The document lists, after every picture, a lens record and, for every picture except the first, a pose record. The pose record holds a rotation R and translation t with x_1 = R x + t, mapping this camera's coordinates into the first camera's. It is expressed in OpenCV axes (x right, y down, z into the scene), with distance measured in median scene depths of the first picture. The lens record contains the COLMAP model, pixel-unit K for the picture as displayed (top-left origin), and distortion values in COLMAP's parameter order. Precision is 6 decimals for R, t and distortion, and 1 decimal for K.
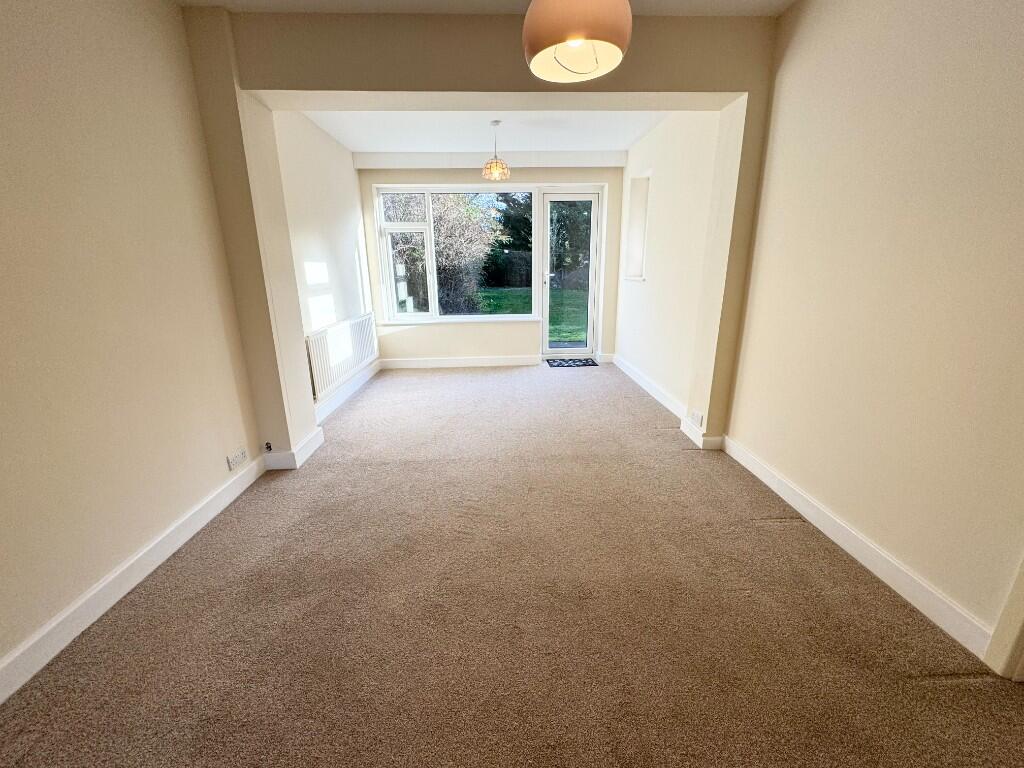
lens RADIAL K [[408.2, 0, 511.9], [0, 408.2, 385.3], [0, 0, 1]] dist [-0.005702, 0.000455]
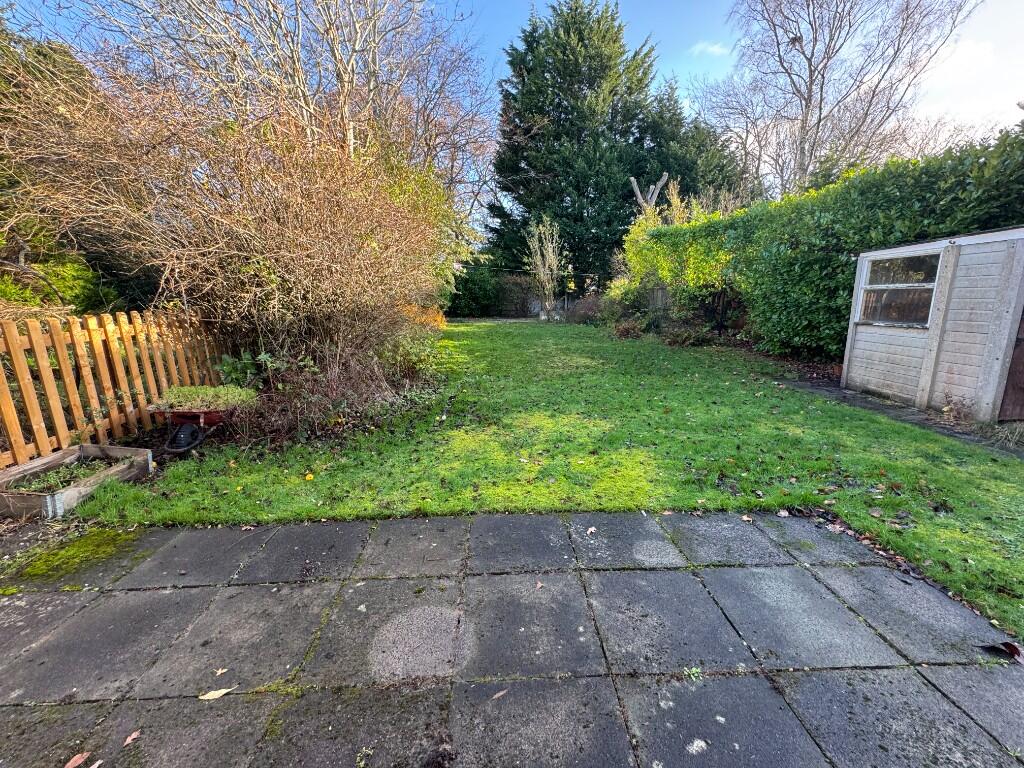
lens RADIAL K [[408.2, 0, 513.2], [0, 408.2, 386.8], [0, 0, 1]] dist [-0.005702, 0.000455]
pose [[0.999973, 0.007159, 0.001493, 0.019250], [-0.007067, 0.998496, -0.054364, -0.059841], [-0.001880, 0.054352, 0.998520, 0.193587]]
